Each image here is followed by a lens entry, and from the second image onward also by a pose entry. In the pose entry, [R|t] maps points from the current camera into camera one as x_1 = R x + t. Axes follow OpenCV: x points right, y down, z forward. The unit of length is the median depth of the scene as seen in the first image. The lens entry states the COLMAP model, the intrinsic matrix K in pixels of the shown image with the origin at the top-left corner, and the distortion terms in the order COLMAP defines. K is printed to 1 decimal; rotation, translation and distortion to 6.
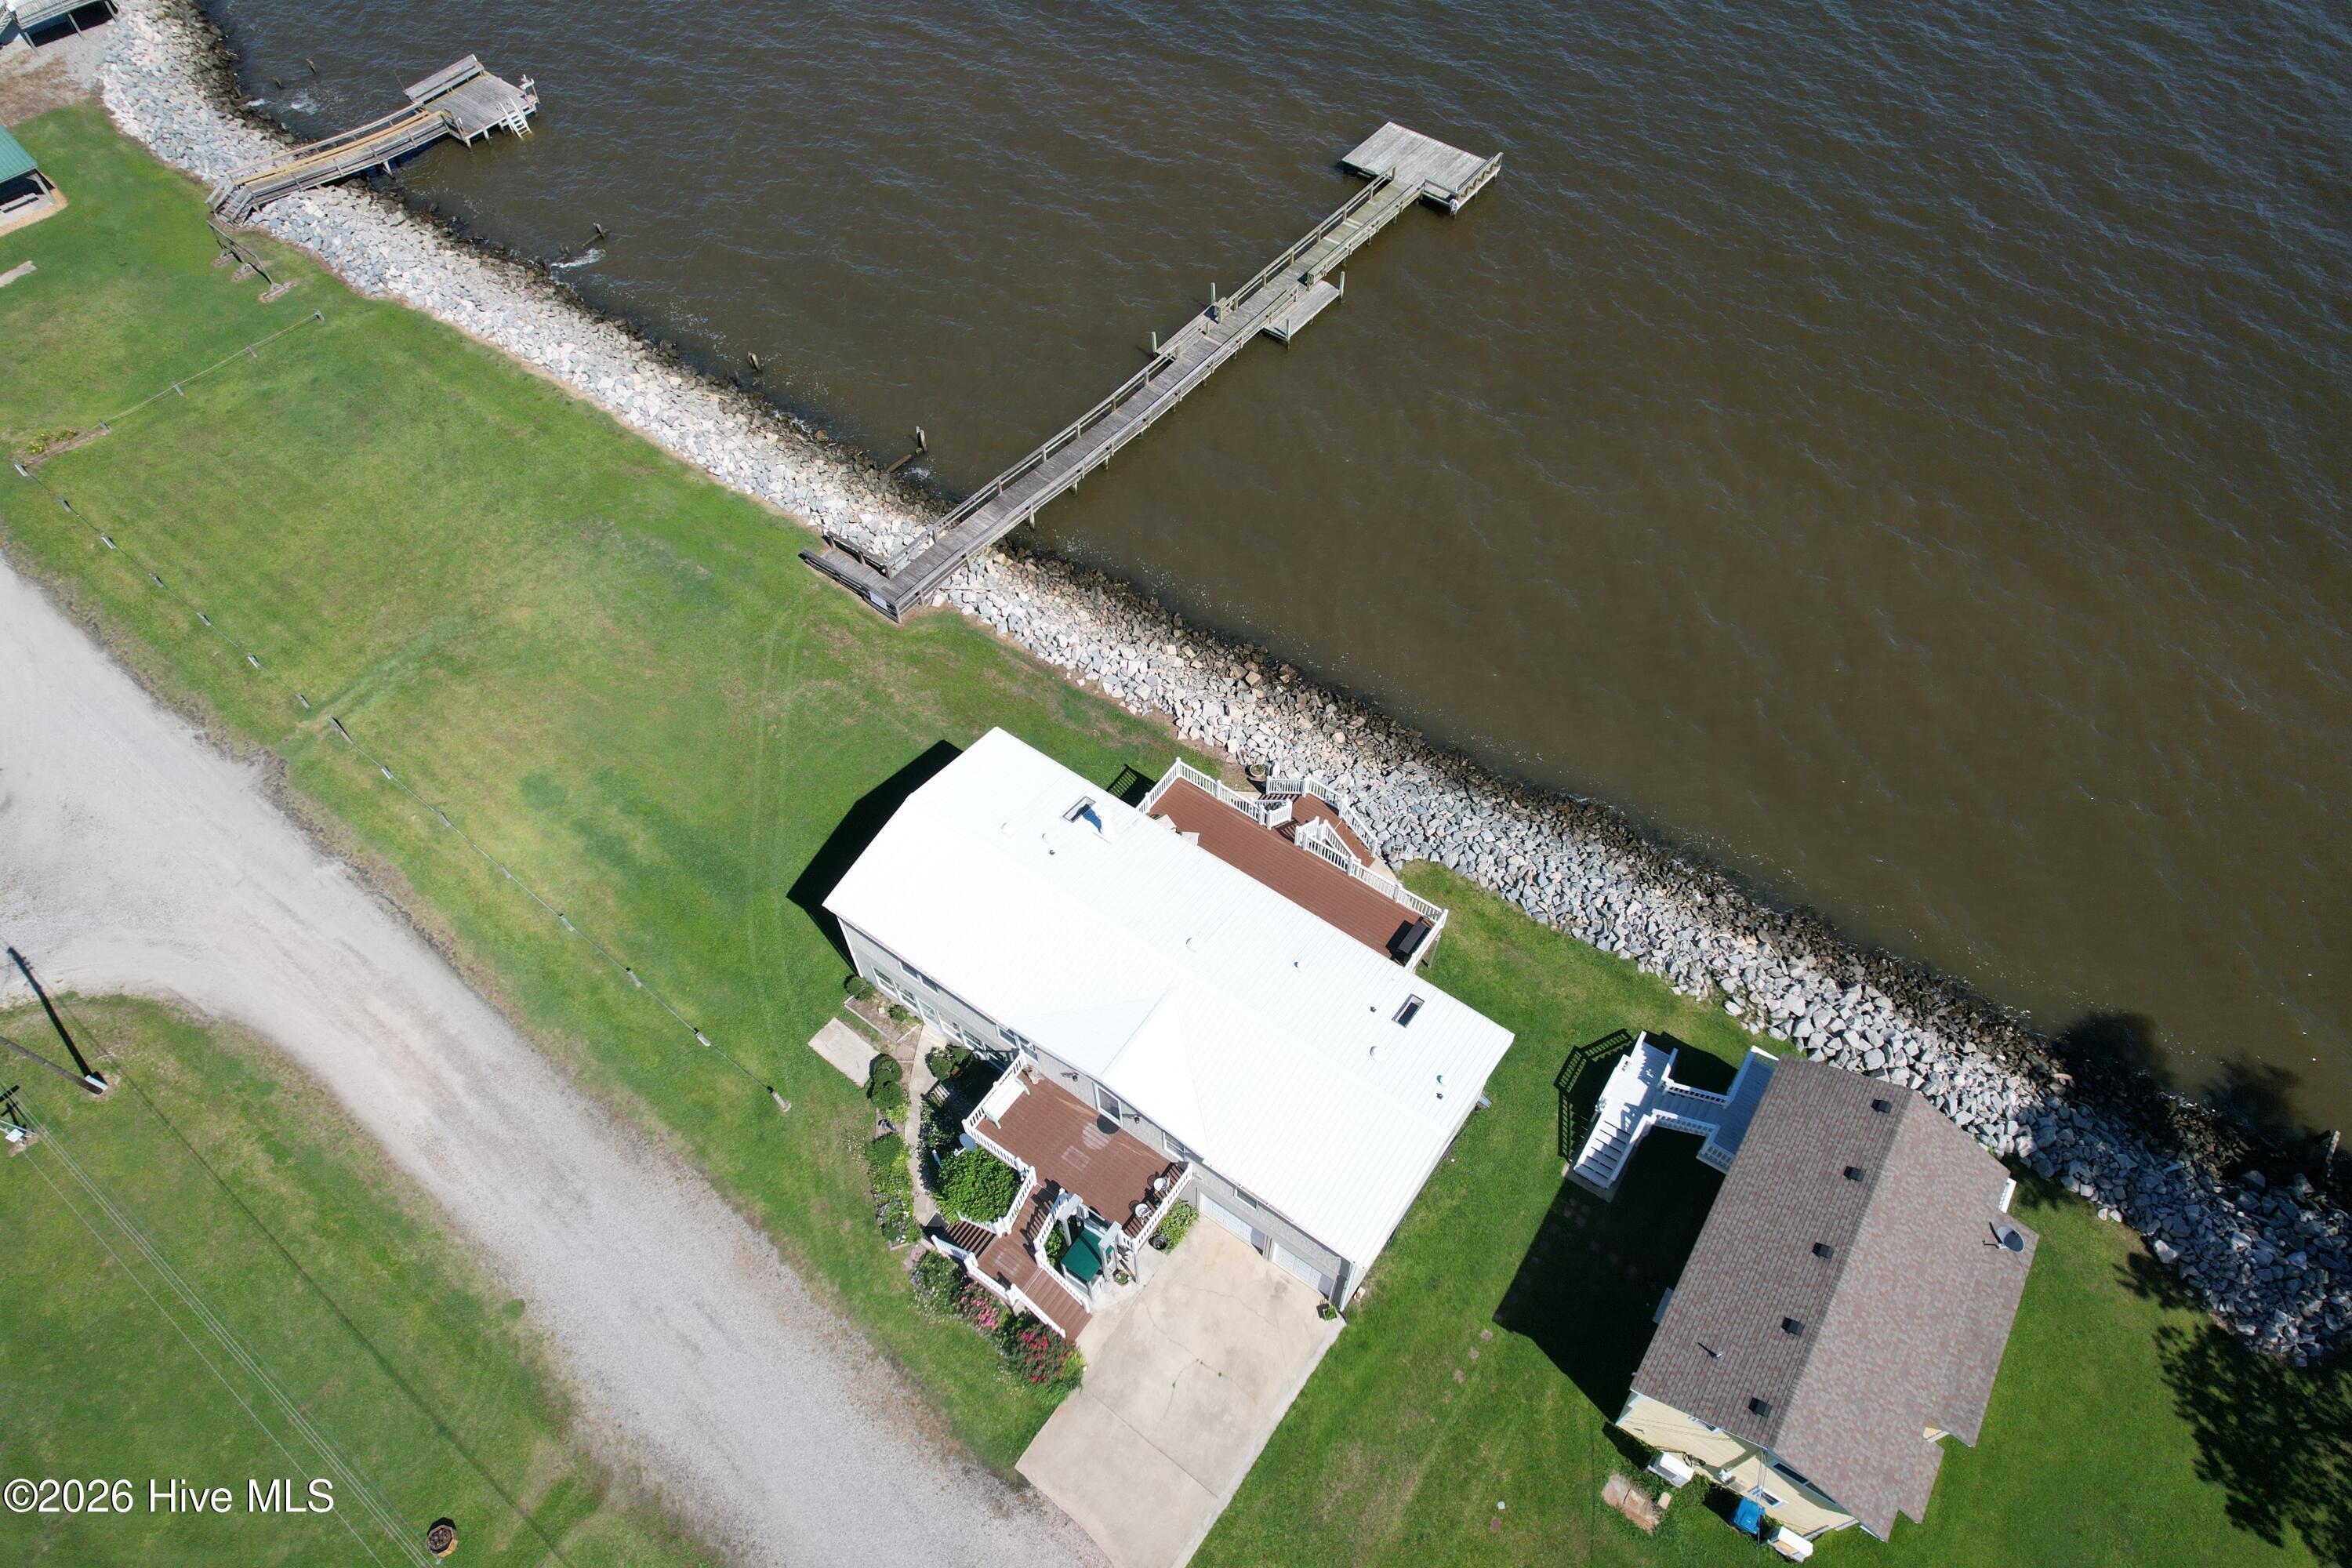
lens RADIAL K [[1457.6, 0, 1206.7], [0, 1457.6, 825.9], [0, 0, 1]] dist [-0.078876, 0.064575]
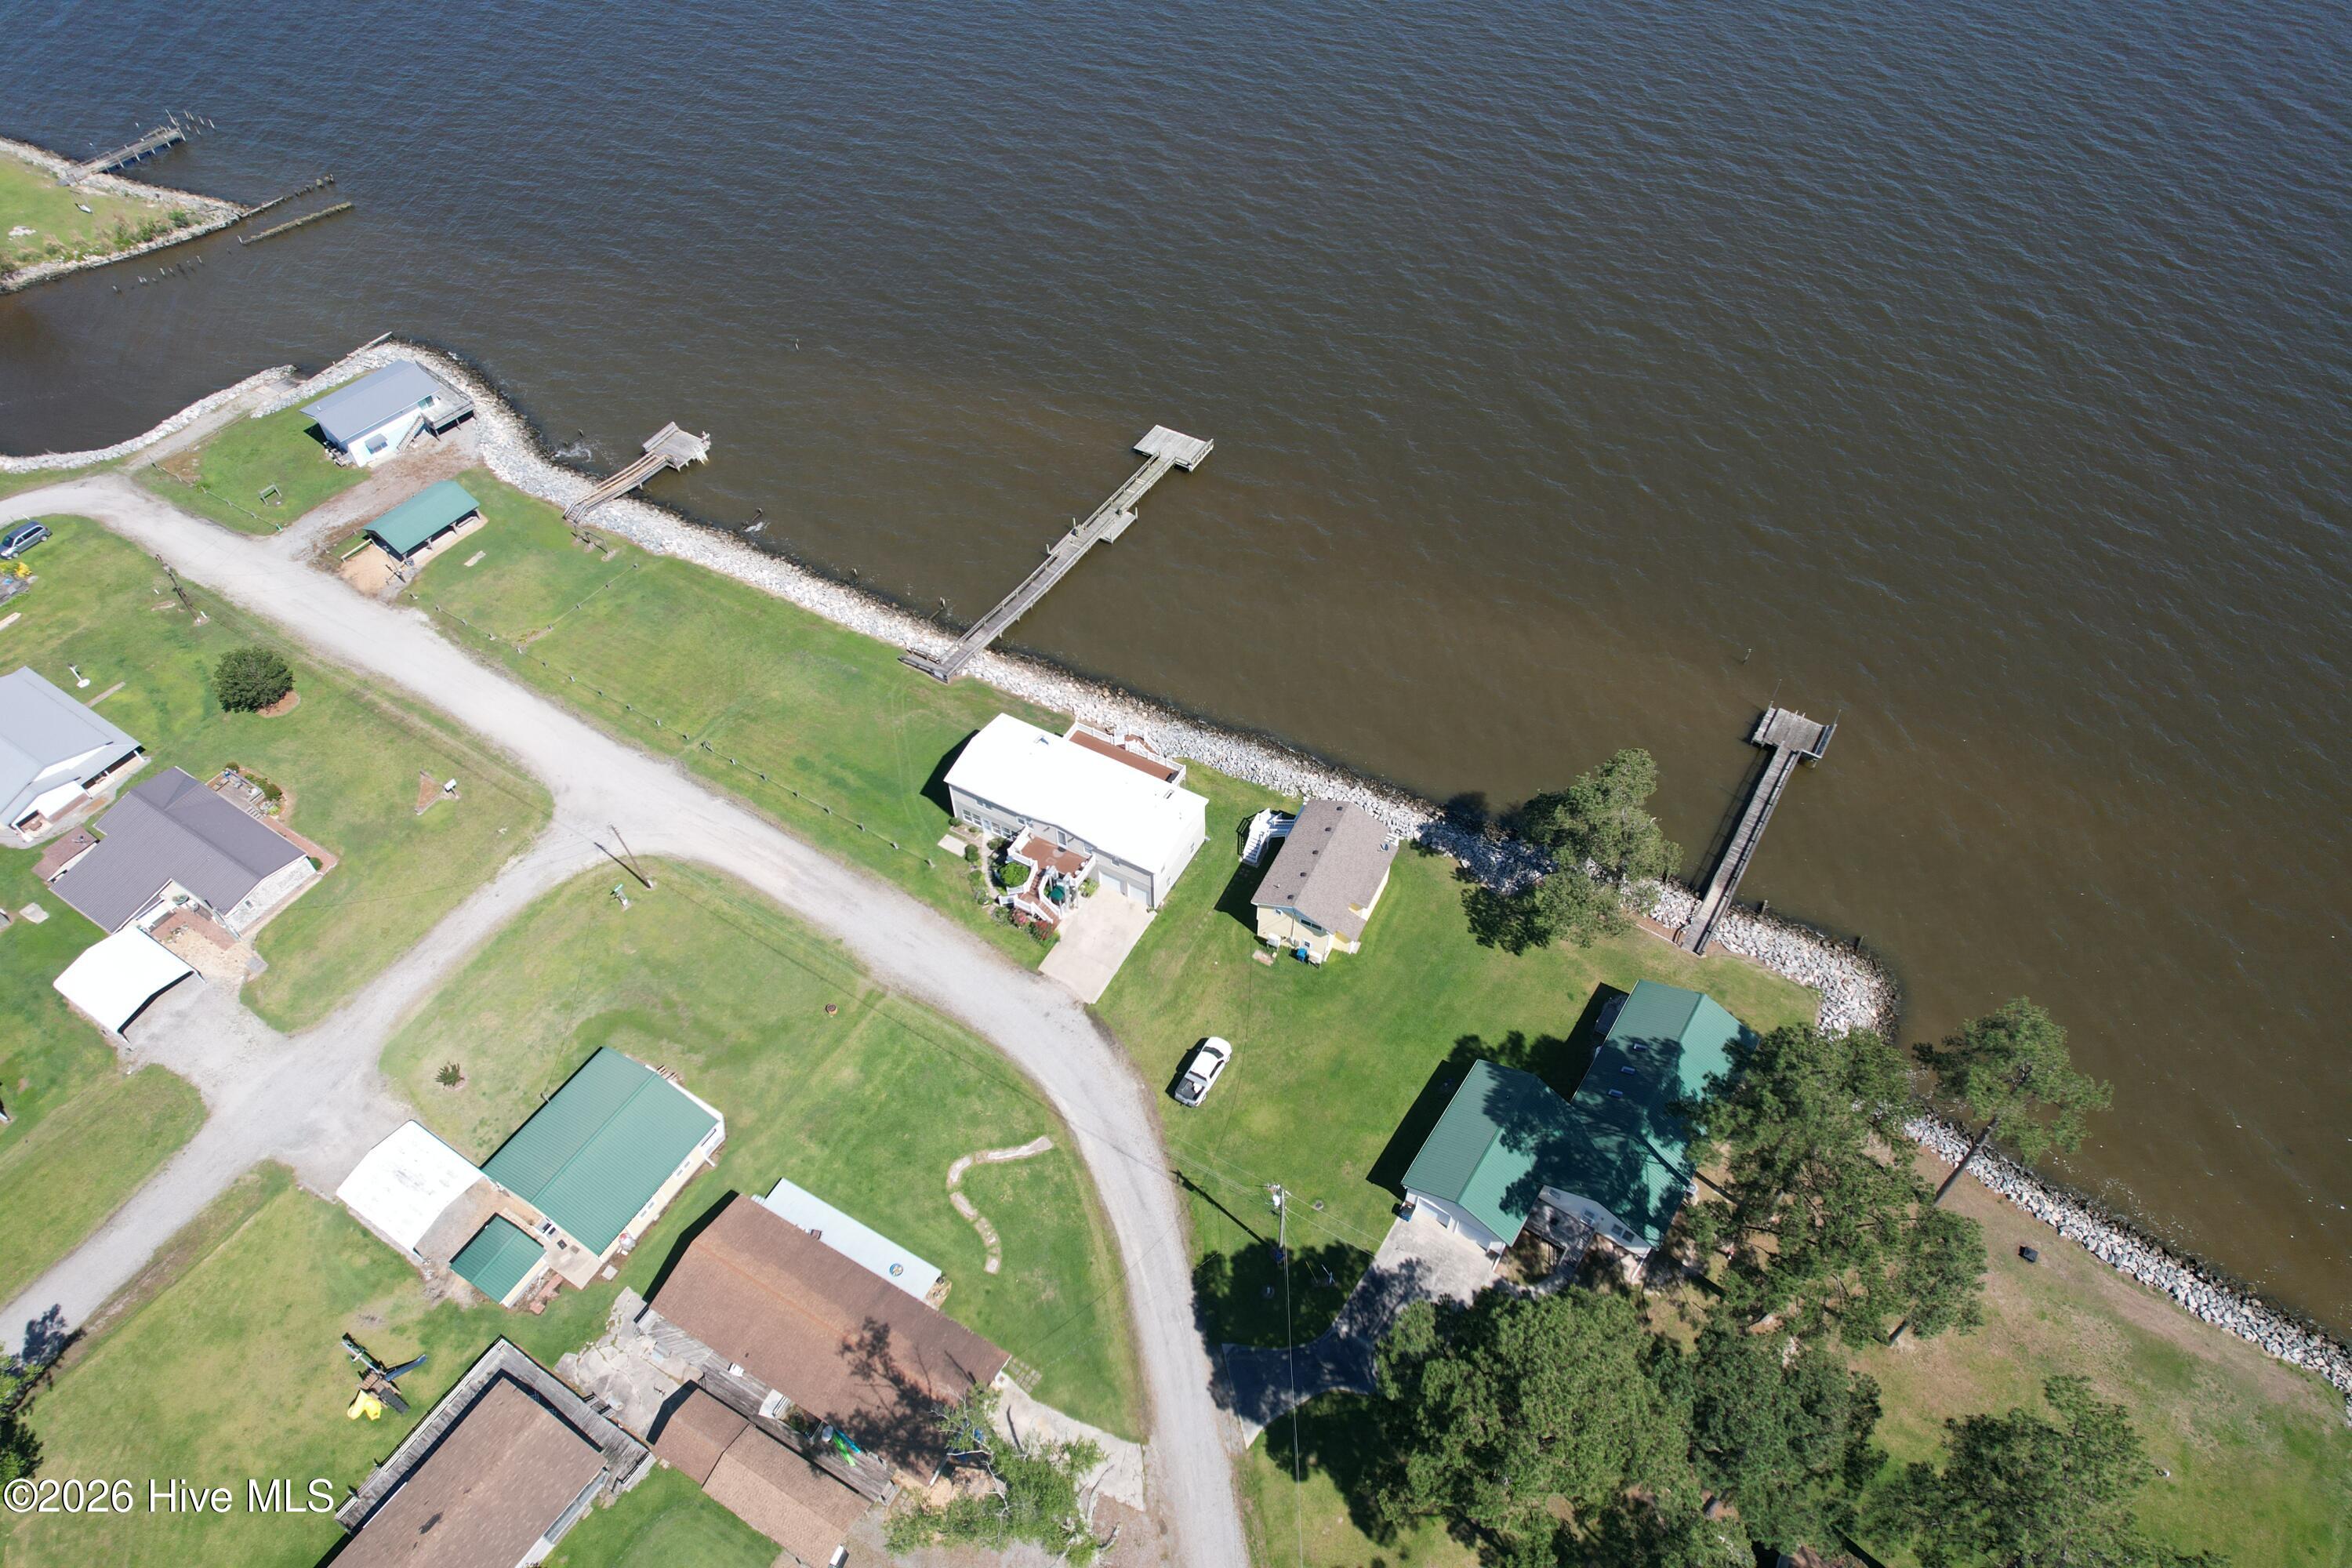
lens RADIAL K [[1506.1, 0, 1195.2], [0, 1506.1, 779.7], [0, 0, 1]] dist [-0.076860, 0.069287]
pose [[0.994007, -0.086308, 0.067085, 0.000783], [0.094008, 0.988107, -0.121683, 0.340350], [-0.055785, 0.127261, 0.990299, -1.367175]]
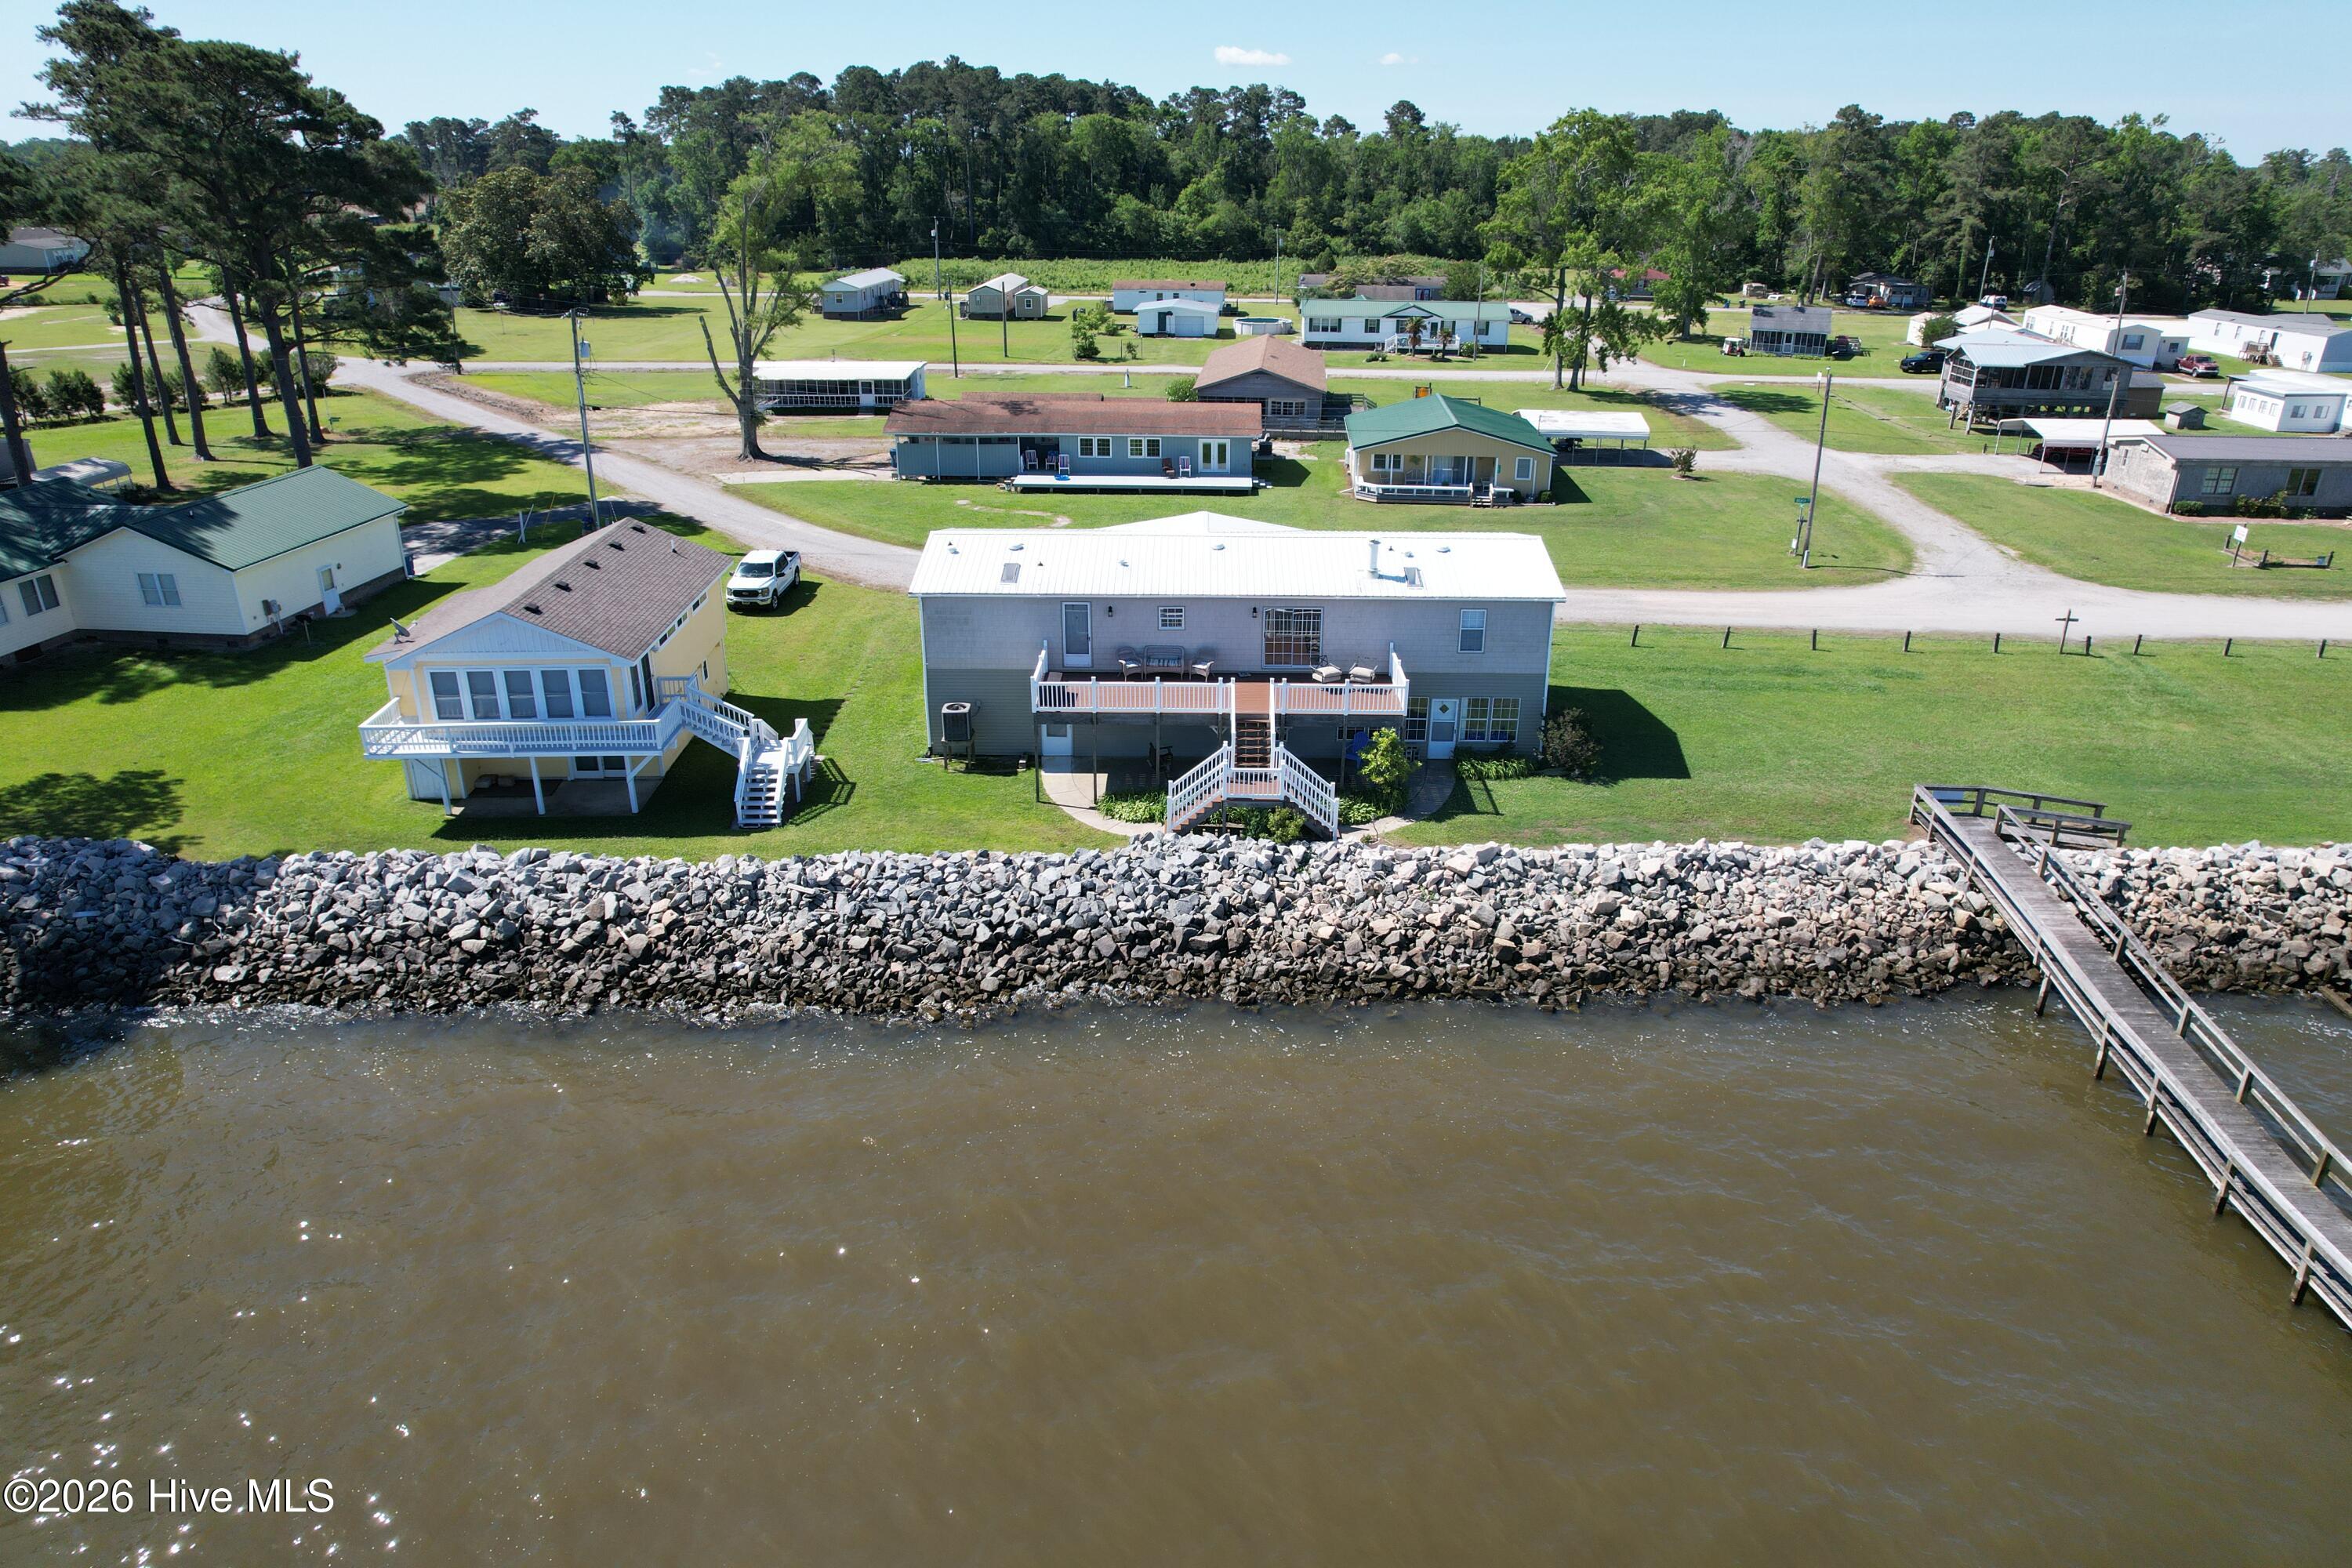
lens RADIAL K [[1506.1, 0, 1195.2], [0, 1506.1, 779.7], [0, 0, 1]] dist [-0.076860, 0.069287]
pose [[-0.822974, 0.208016, -0.528623, 0.480512], [-0.479052, 0.246011, 0.842608, -0.619621], [0.305323, 0.946683, -0.102810, 0.986716]]
